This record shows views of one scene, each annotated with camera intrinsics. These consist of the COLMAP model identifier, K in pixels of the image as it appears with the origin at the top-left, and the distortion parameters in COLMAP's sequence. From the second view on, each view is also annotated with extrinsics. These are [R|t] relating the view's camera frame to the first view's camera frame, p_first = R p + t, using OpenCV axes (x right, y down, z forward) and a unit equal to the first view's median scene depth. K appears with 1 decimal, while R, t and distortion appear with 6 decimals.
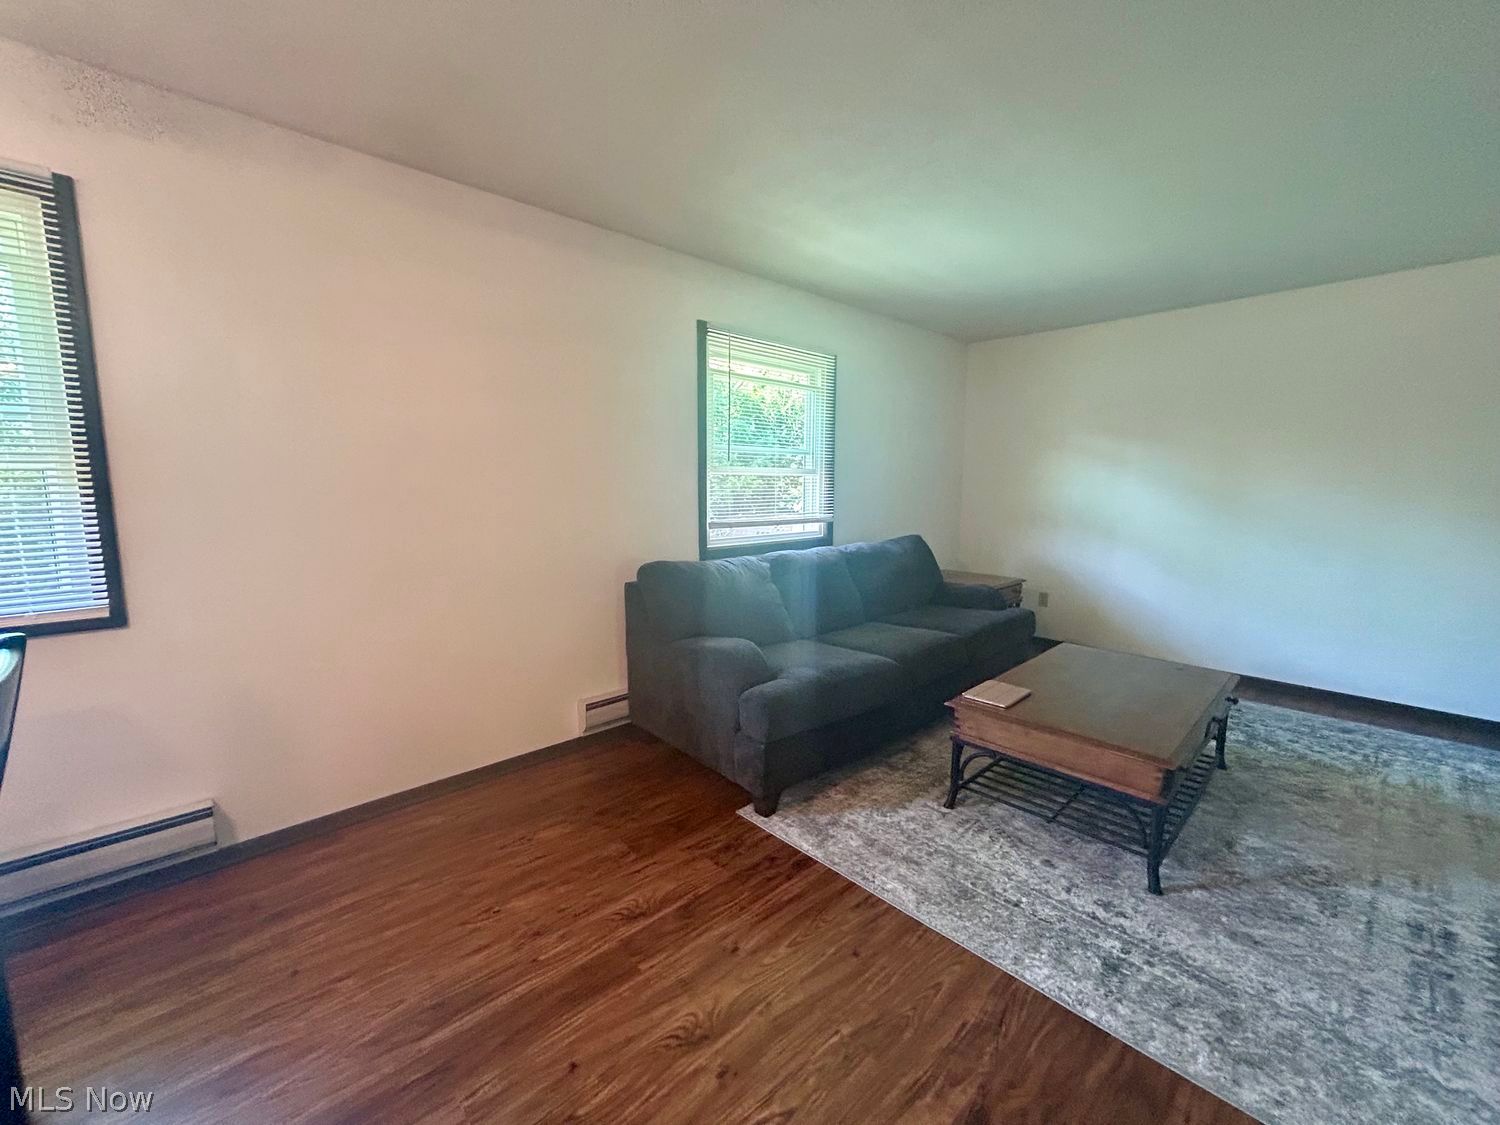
lens RADIAL K [[604.9, 0, 743.8], [0, 604.9, 571.3], [0, 0, 1]] dist [-0.001963, 0.001638]
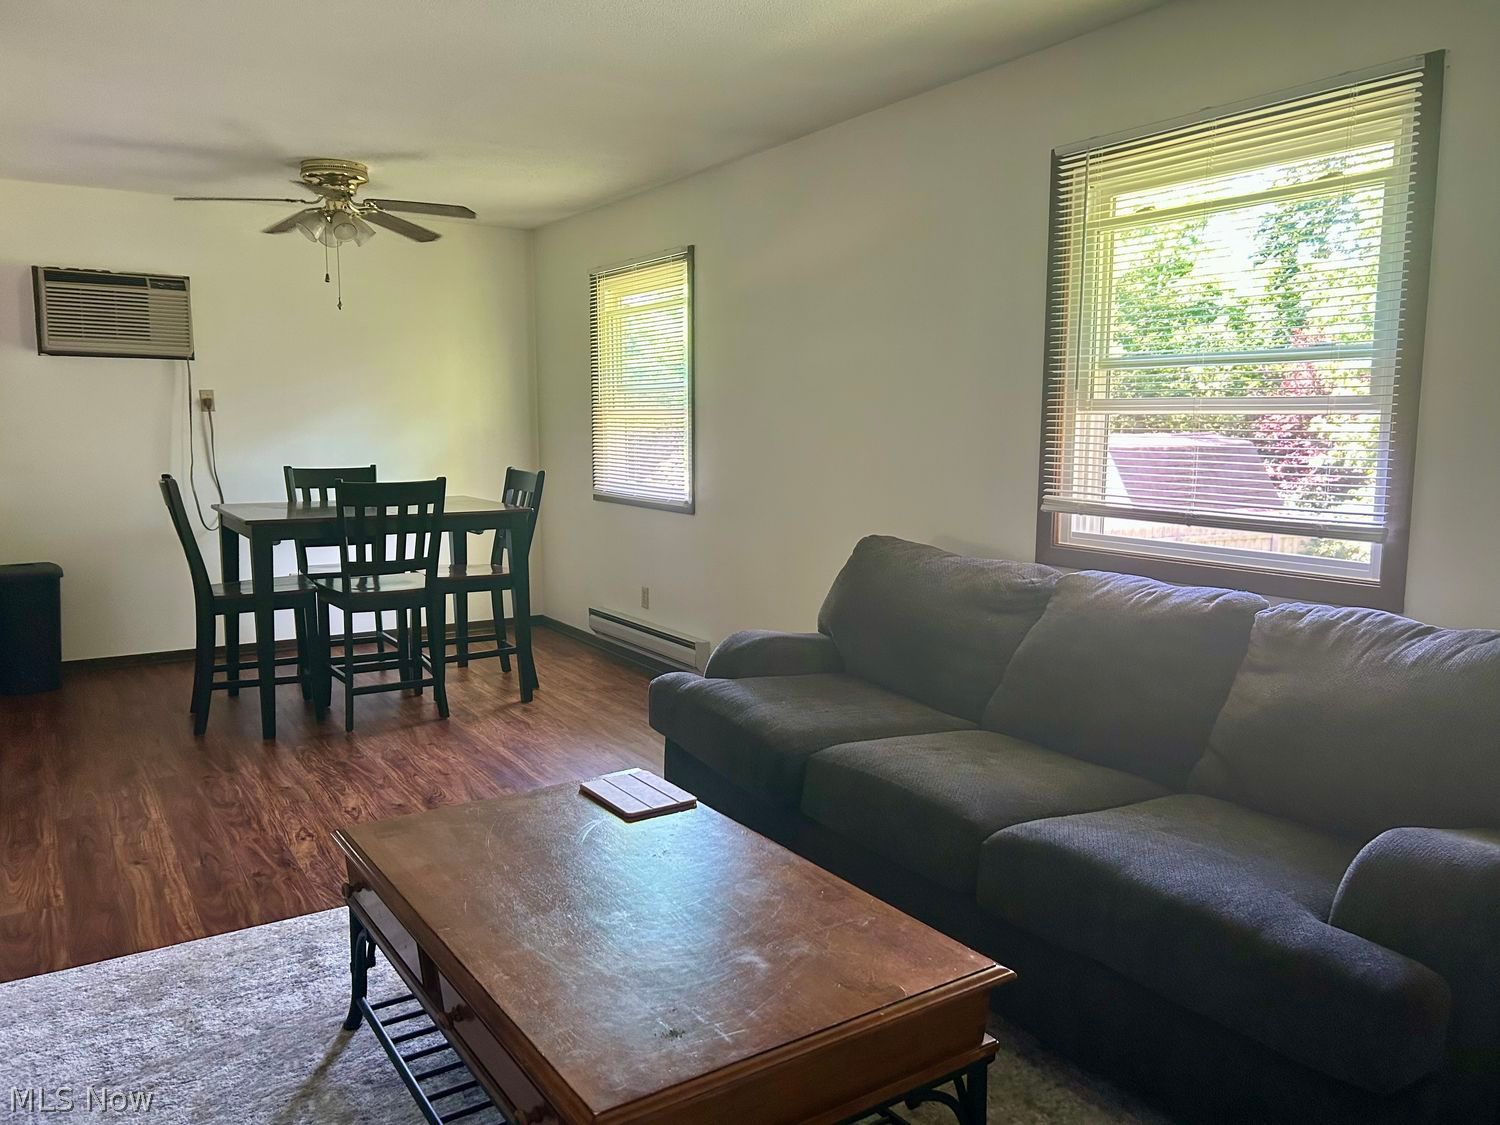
lens RADIAL K [[1130.3, 0, 748.5], [0, 1130.3, 561.9], [0, 0, 1]] dist [0.037858, -0.037956]
pose [[-0.180673, 0.125516, -0.975501, 1.815205], [-0.141948, 0.978112, 0.152142, -0.252415], [0.973246, 0.165958, -0.158902, 1.570321]]
